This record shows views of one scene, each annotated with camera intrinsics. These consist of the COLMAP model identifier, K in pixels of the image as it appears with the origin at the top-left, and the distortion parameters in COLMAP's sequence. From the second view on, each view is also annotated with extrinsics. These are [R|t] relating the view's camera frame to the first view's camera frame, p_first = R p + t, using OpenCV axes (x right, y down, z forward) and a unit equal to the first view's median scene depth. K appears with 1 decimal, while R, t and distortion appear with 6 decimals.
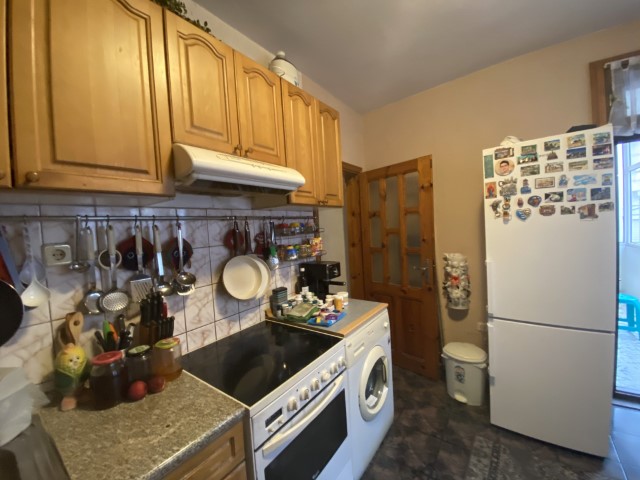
lens RADIAL K [[257.9, 0, 323.5], [0, 257.9, 238.1], [0, 0, 1]] dist [0.009554, -0.013890]
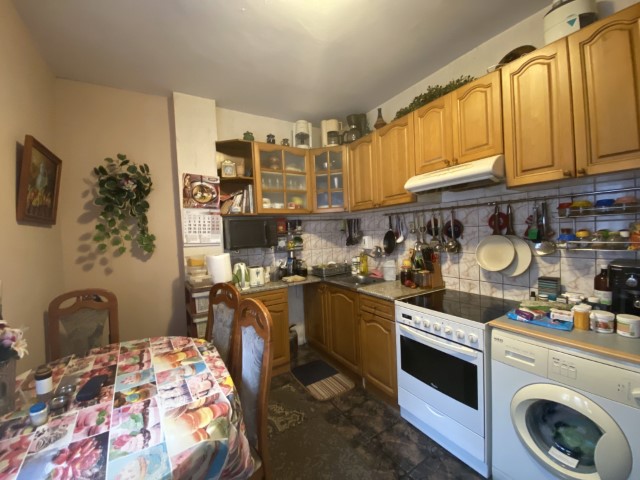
lens RADIAL K [[257.9, 0, 320.2], [0, 257.9, 235.2], [0, 0, 1]] dist [0.009554, -0.013890]
pose [[-0.376618, 0.090068, -0.921980, 1.172249], [0.030128, 0.995927, 0.084985, -0.061657], [0.925879, 0.004229, -0.377797, 0.747526]]
